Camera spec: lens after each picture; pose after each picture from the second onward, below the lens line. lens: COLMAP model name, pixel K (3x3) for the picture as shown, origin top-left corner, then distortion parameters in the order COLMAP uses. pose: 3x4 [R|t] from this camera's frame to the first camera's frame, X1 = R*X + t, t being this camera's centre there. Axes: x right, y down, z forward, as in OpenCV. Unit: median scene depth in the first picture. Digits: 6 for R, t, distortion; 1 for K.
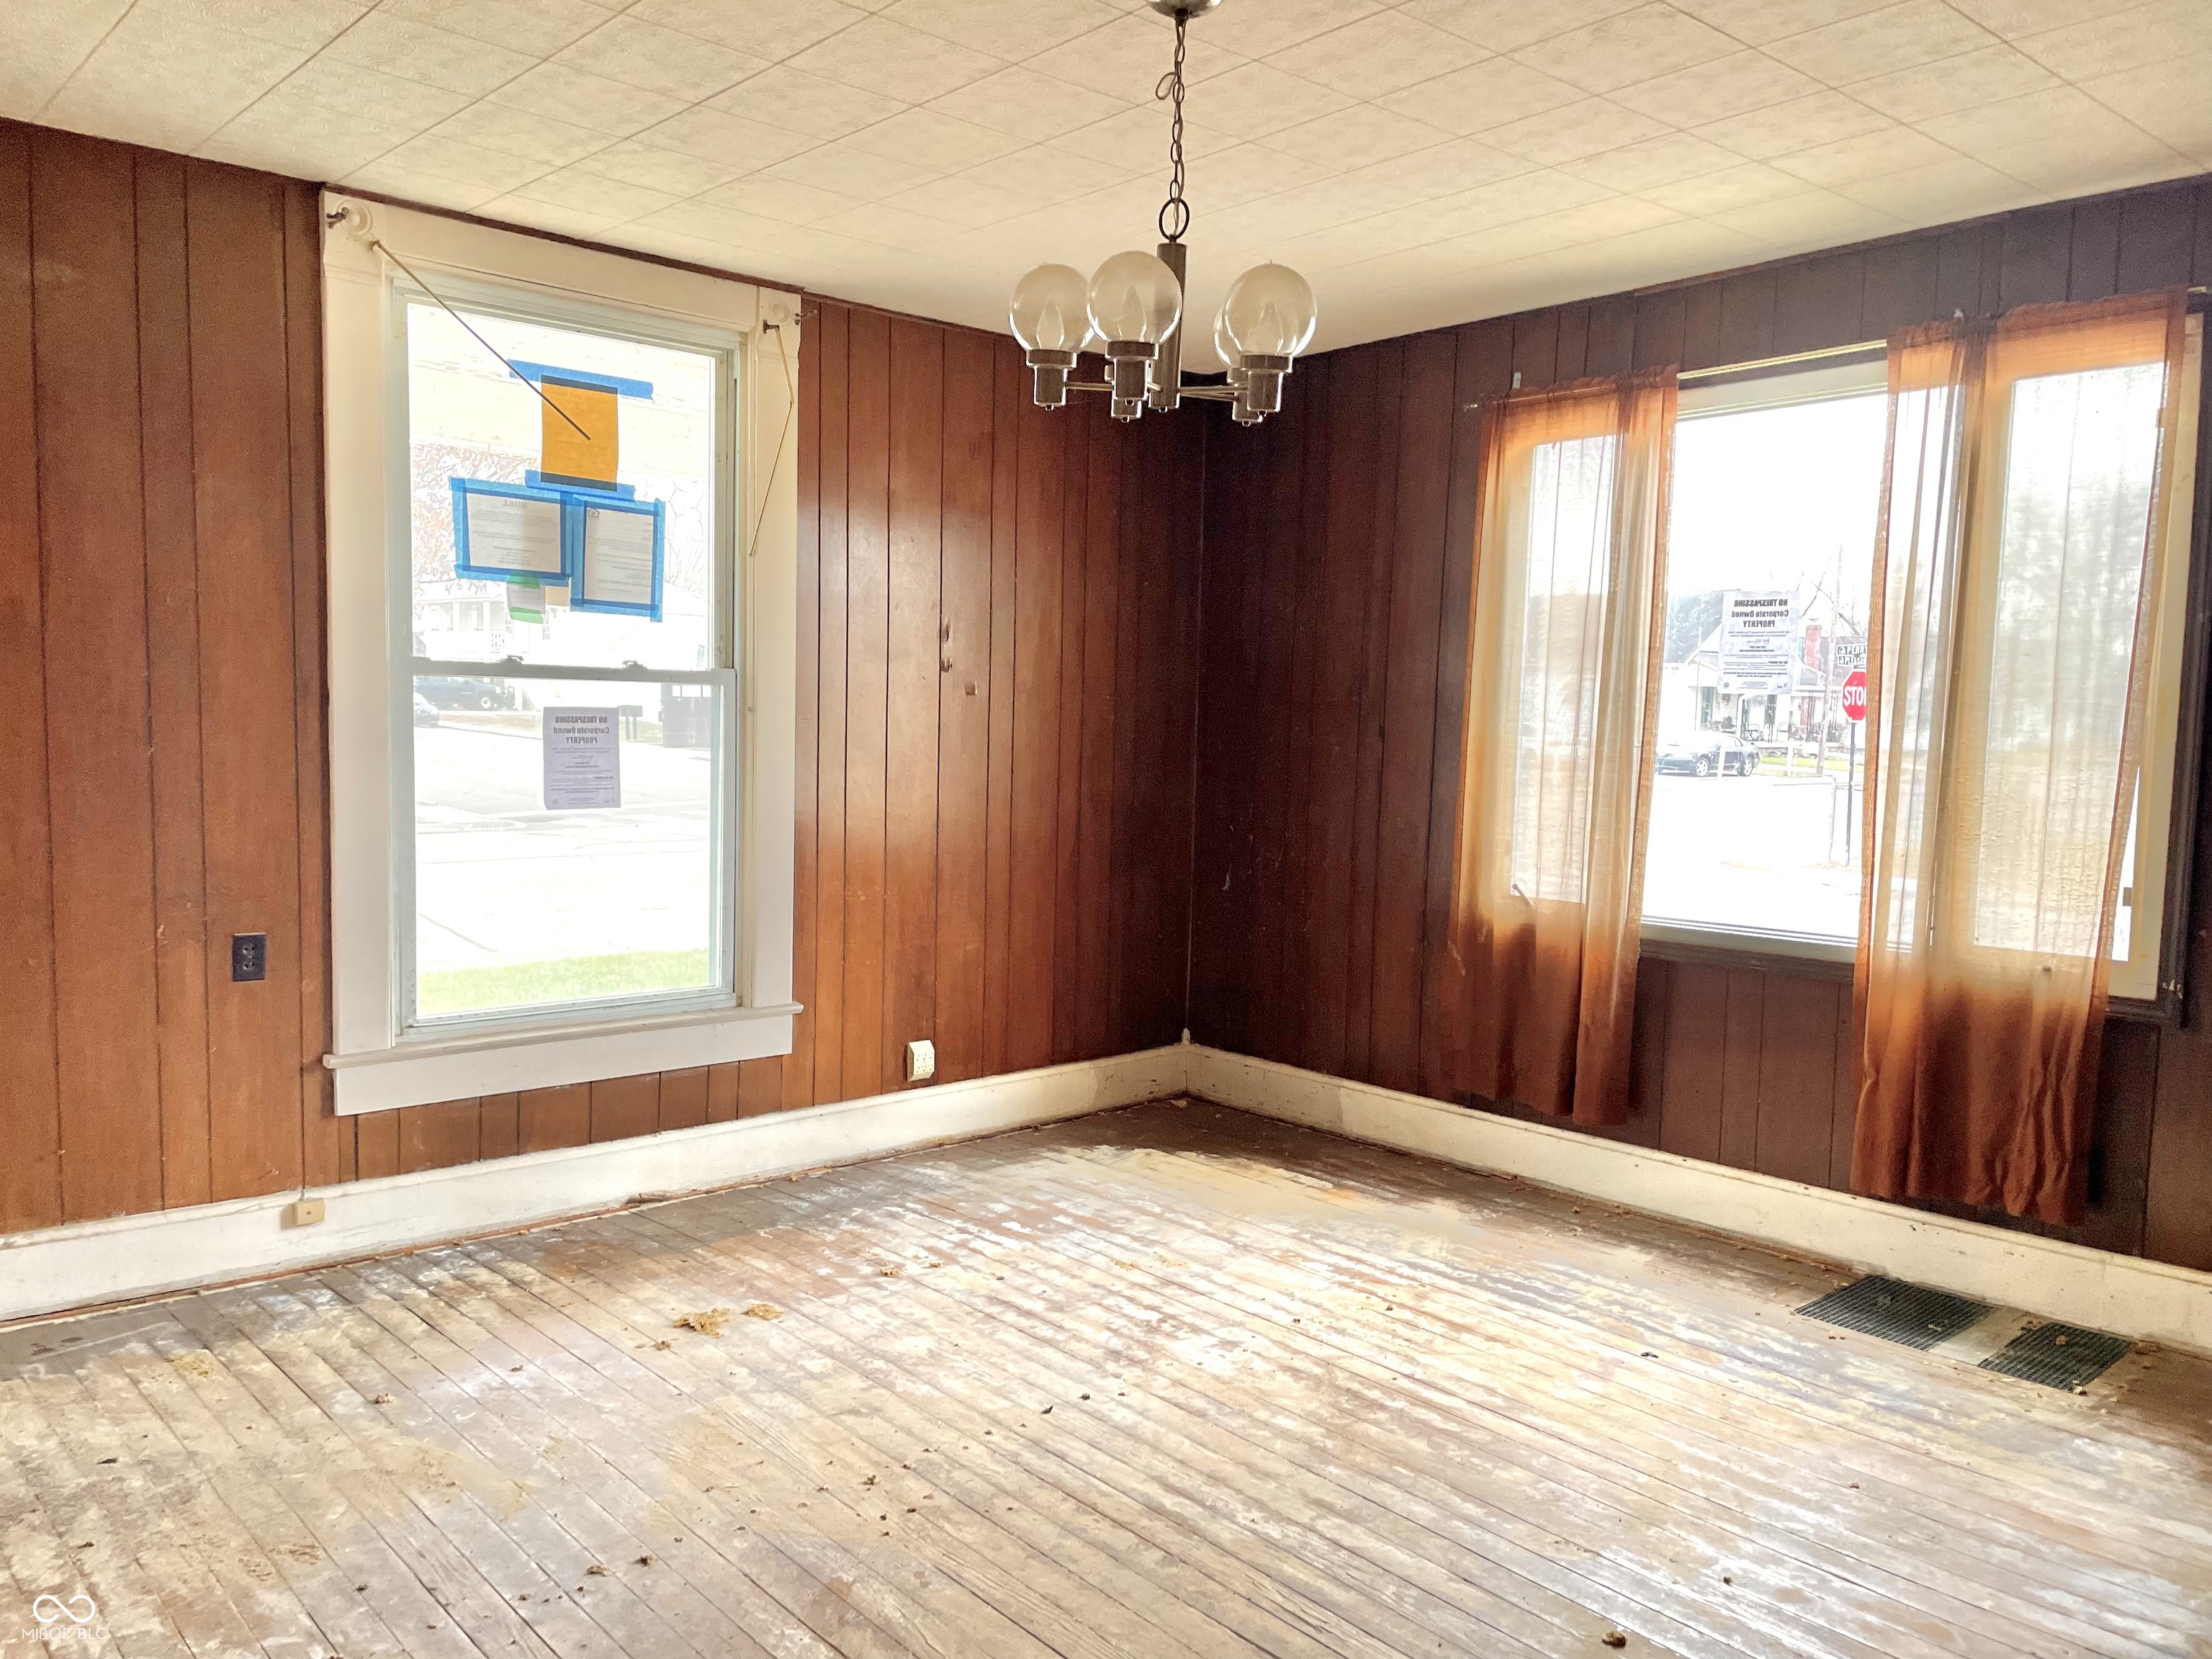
lens RADIAL K [[1668.1, 0, 1093.6], [0, 1668.1, 842.5], [0, 0, 1]] dist [0.101922, -0.121531]
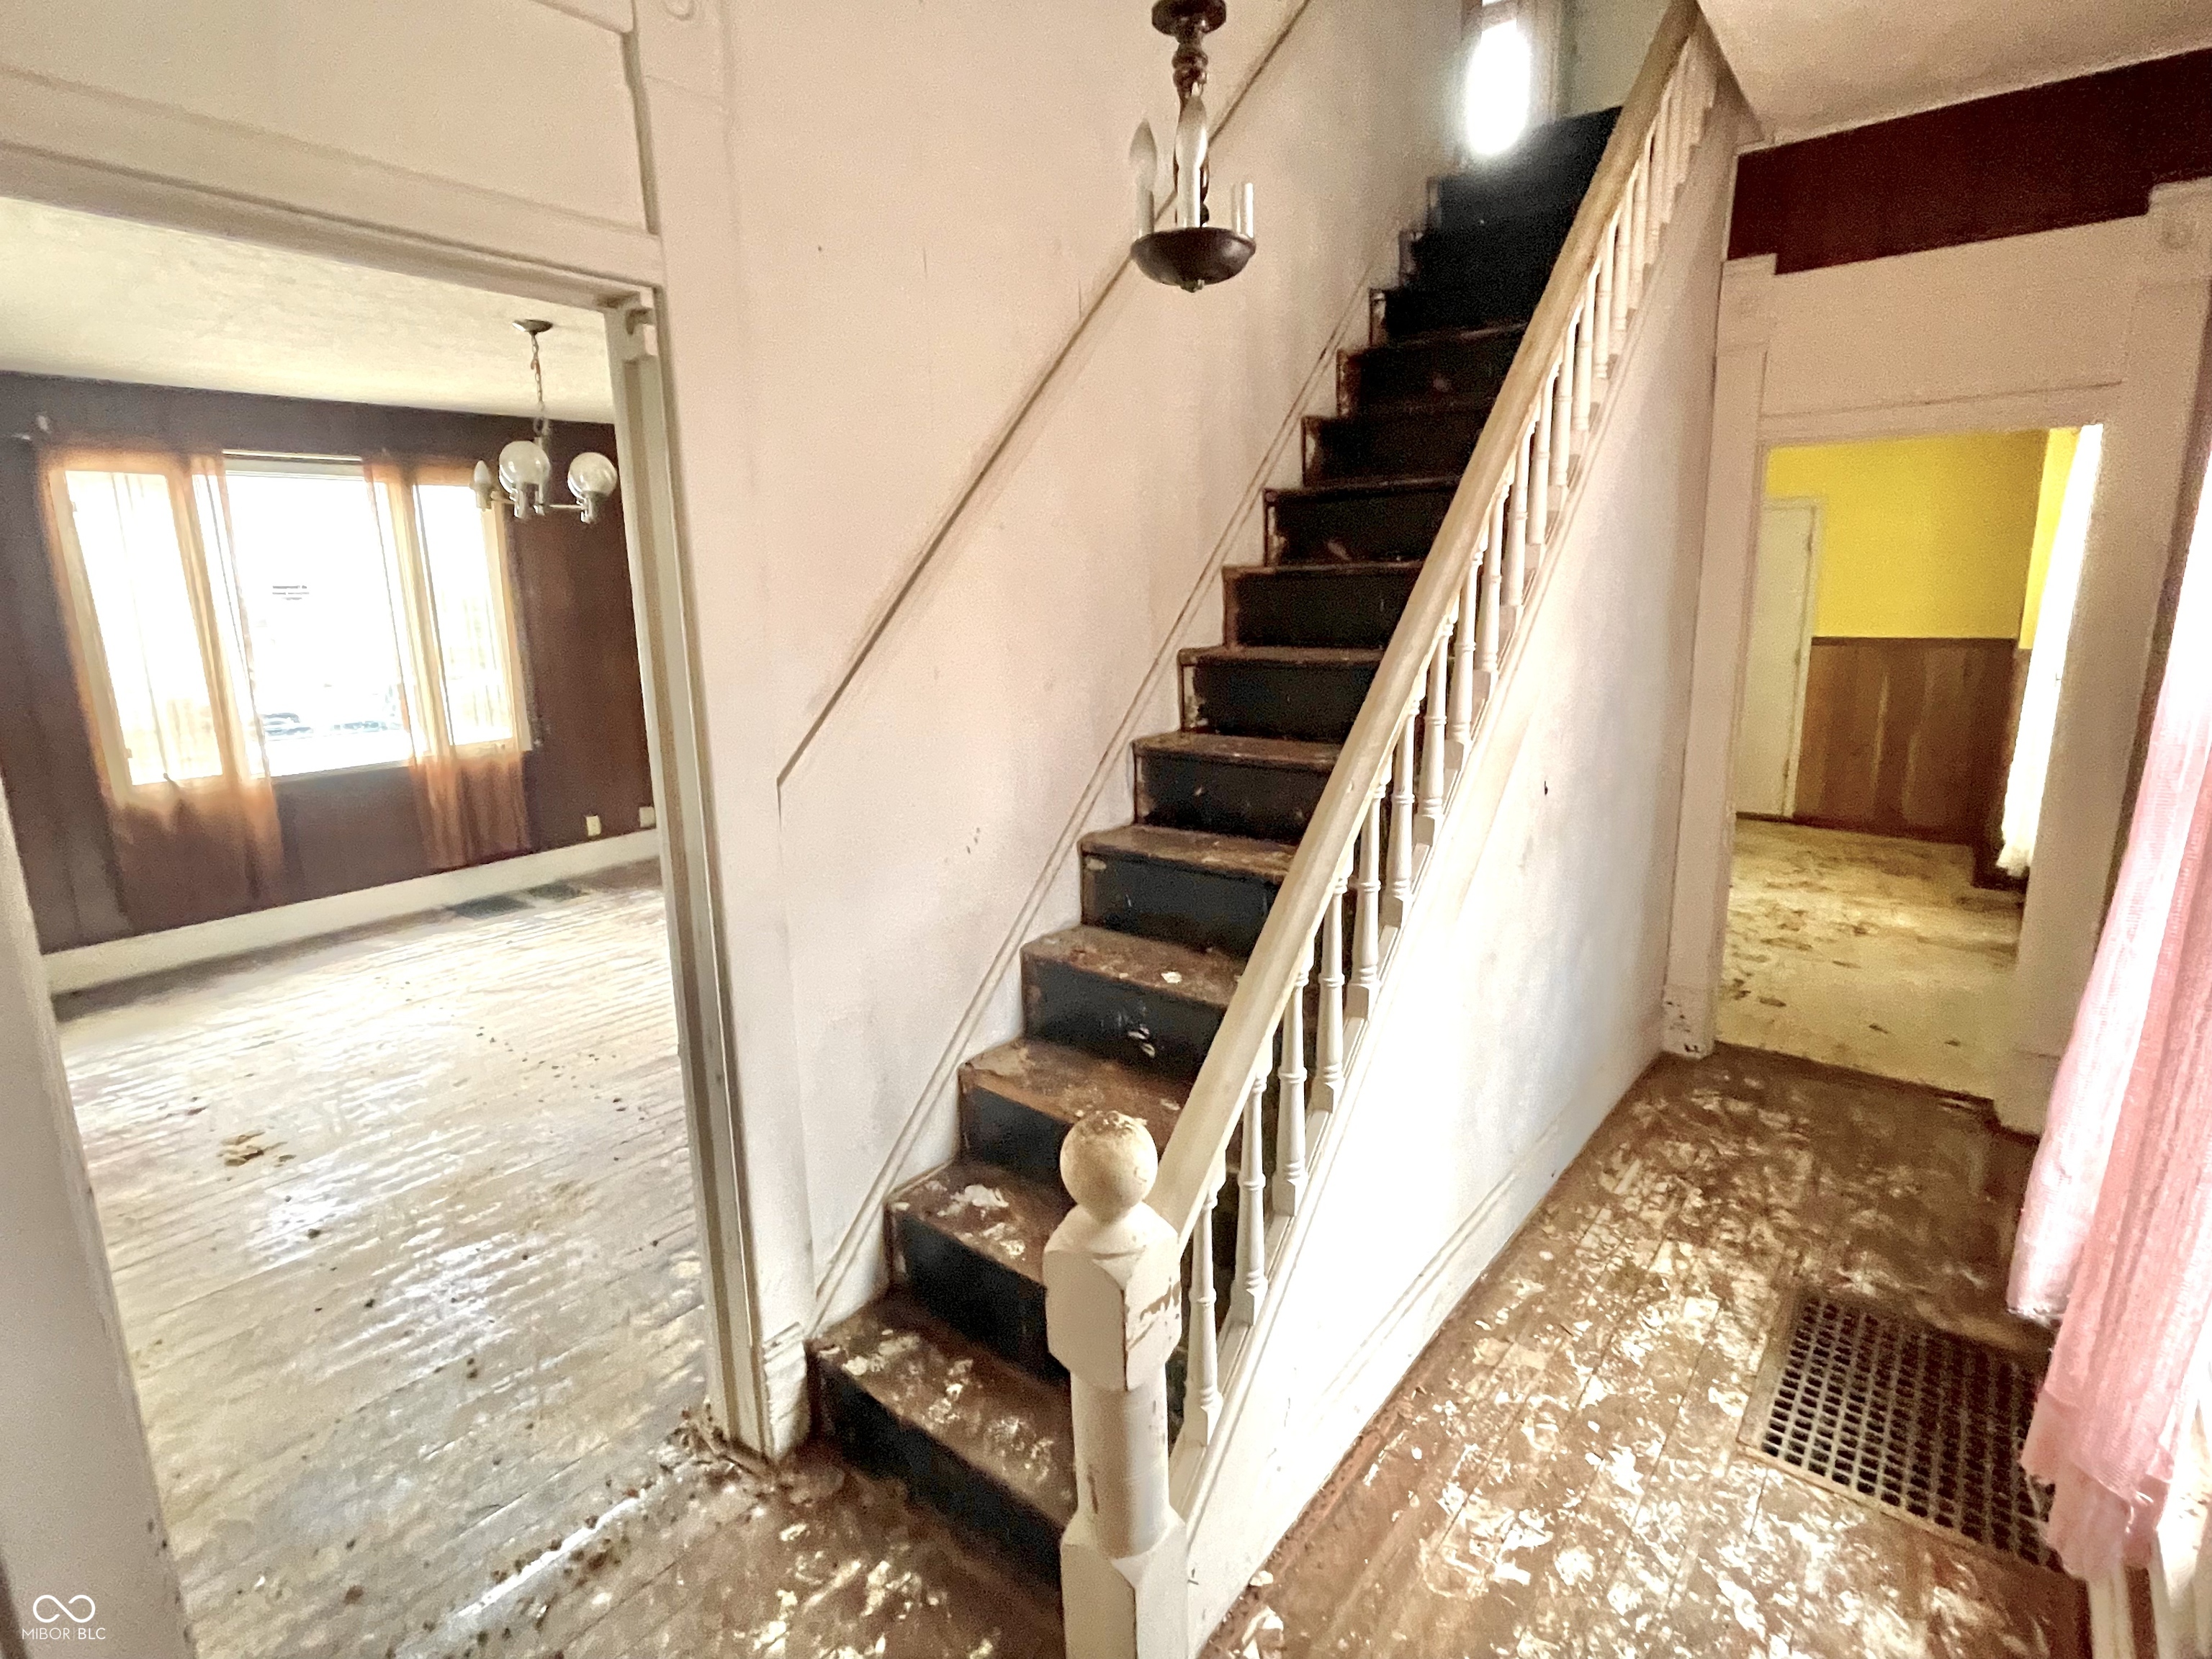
lens RADIAL K [[1096.5, 0, 1106.0], [0, 1096.5, 829.5], [0, 0, 1]] dist [-0.000867, 0.000219]
pose [[-0.172457, -0.225717, 0.958807, -0.986503], [0.106236, 0.963451, 0.245919, -0.091626], [-0.979271, 0.144271, -0.142175, 0.367111]]
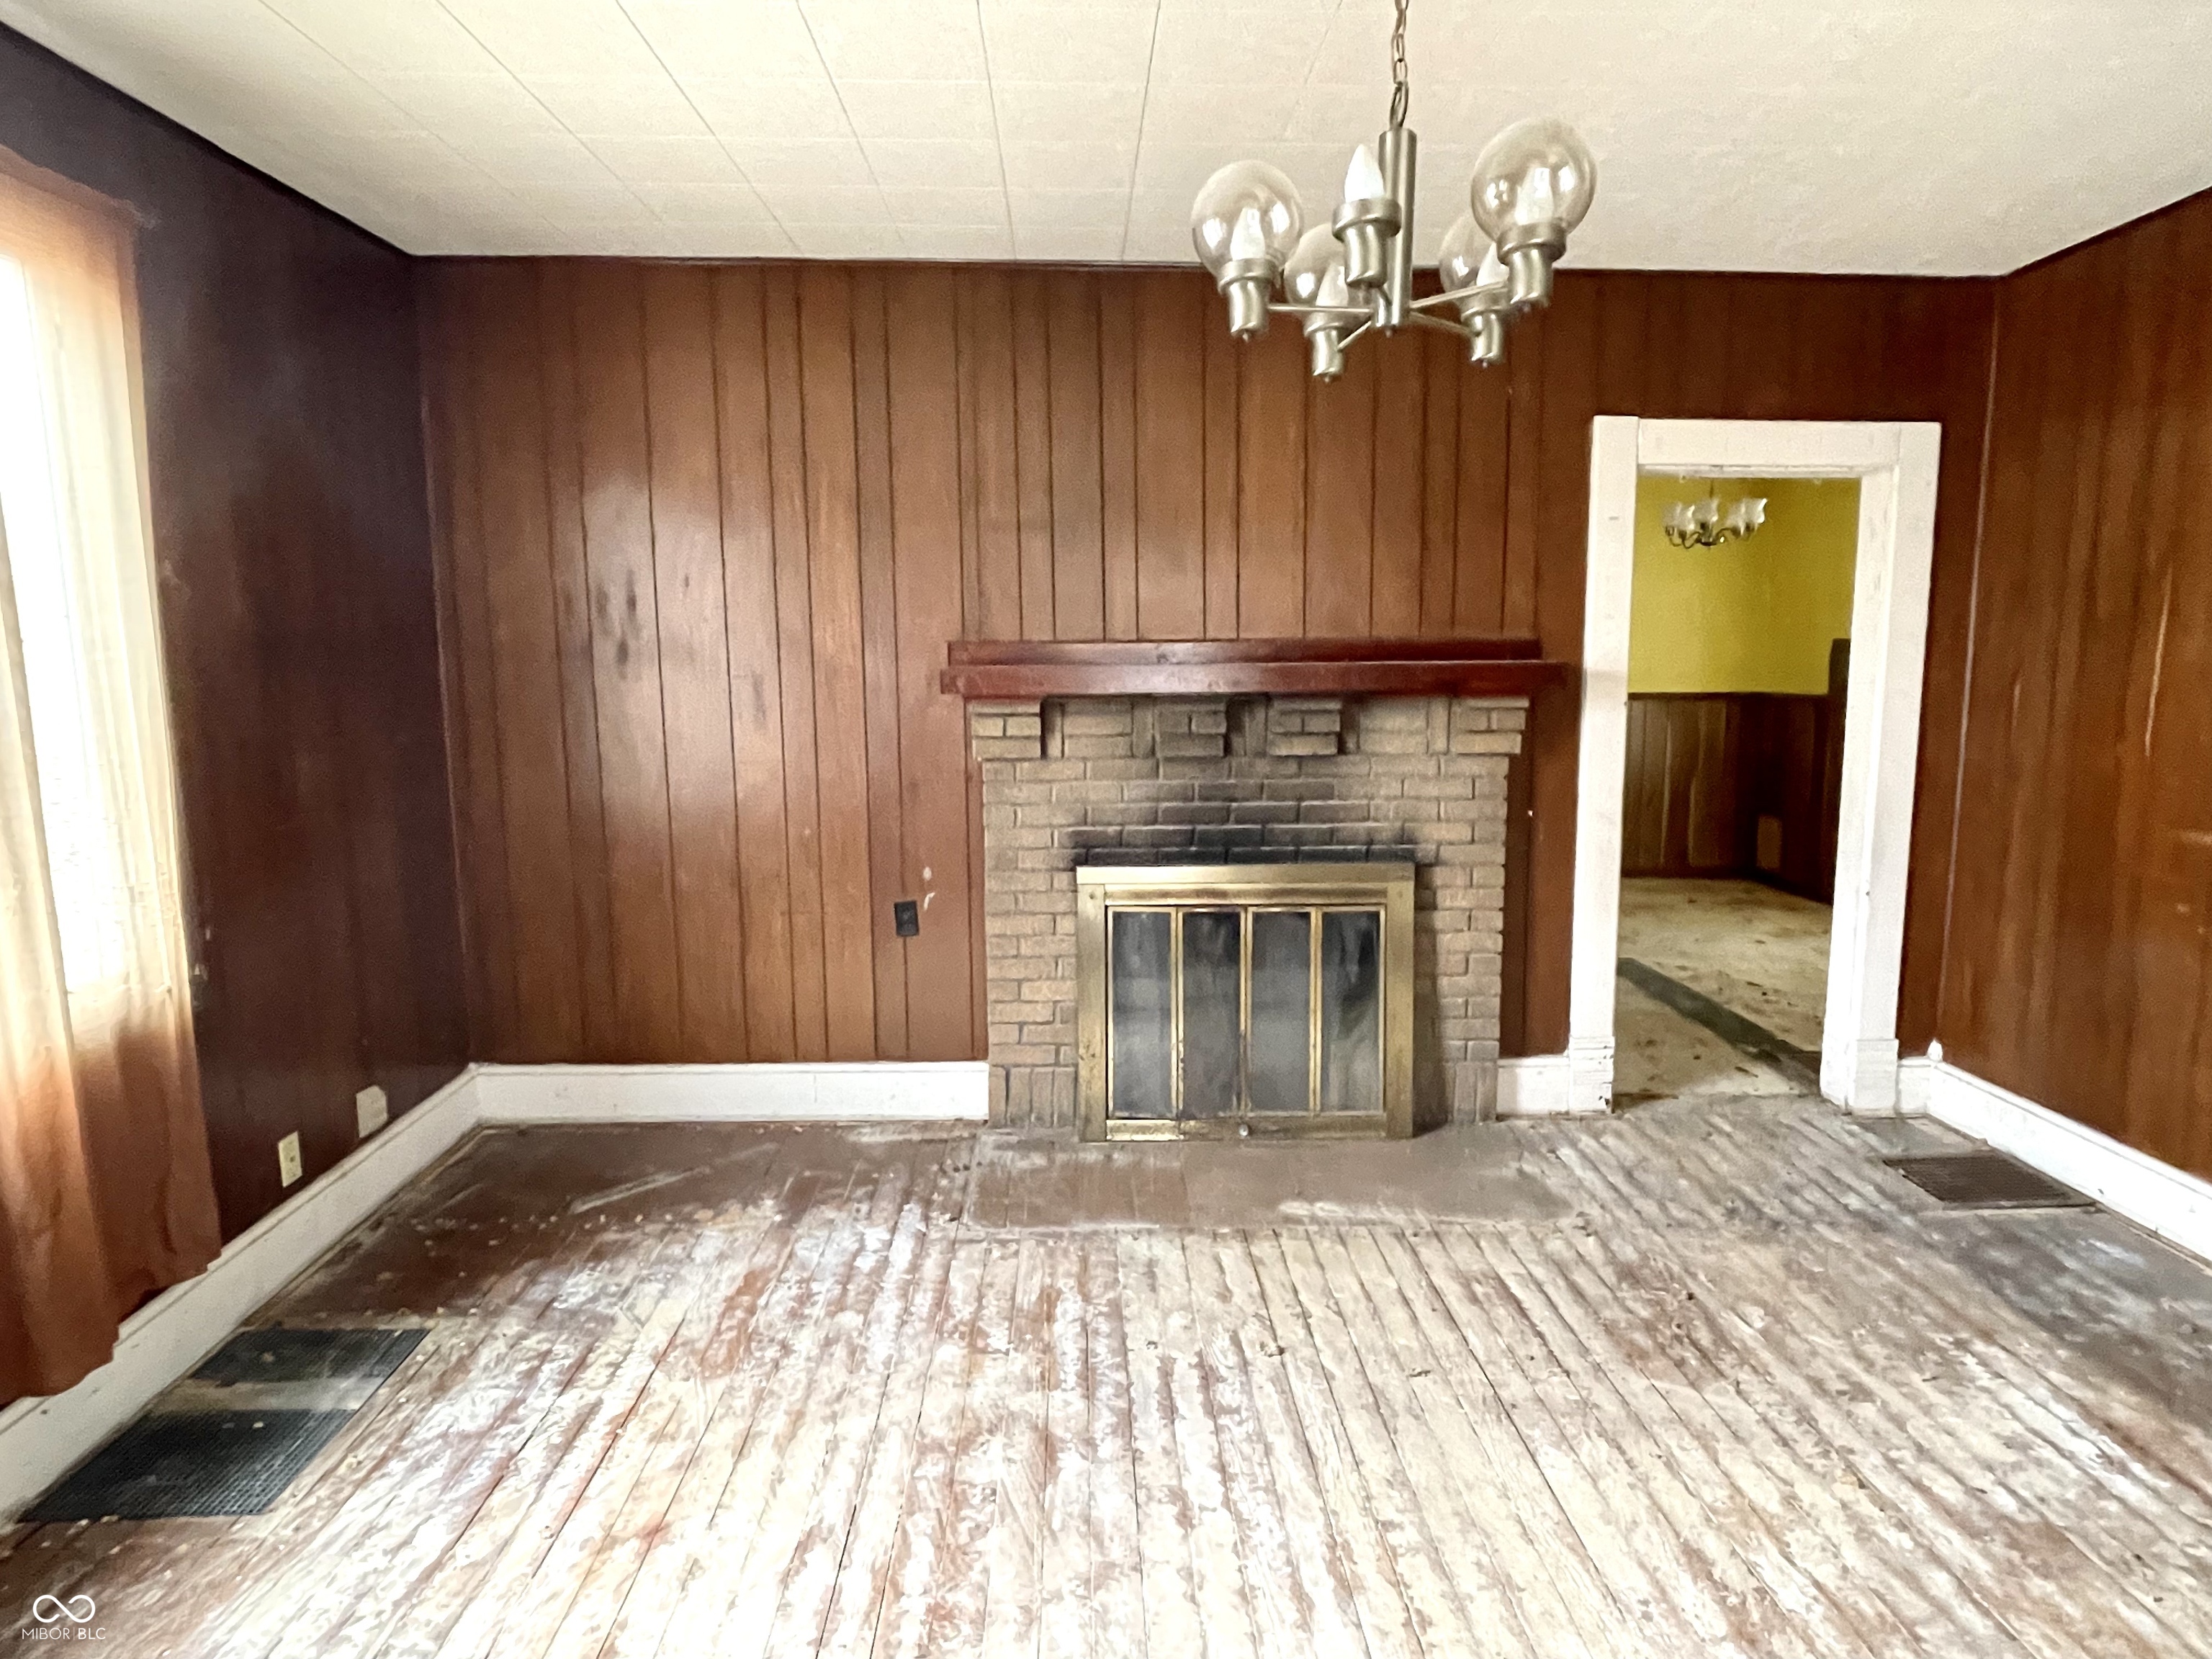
lens RADIAL K [[1270.3, 0, 1100.5], [0, 1270.3, 822.2], [0, 0, 1]] dist [-0.016147, 0.010141]
pose [[-0.766394, -0.102594, 0.634125, -0.173886], [0.046013, 0.975860, 0.213493, -0.110407], [-0.640720, 0.192798, -0.743173, 1.046037]]
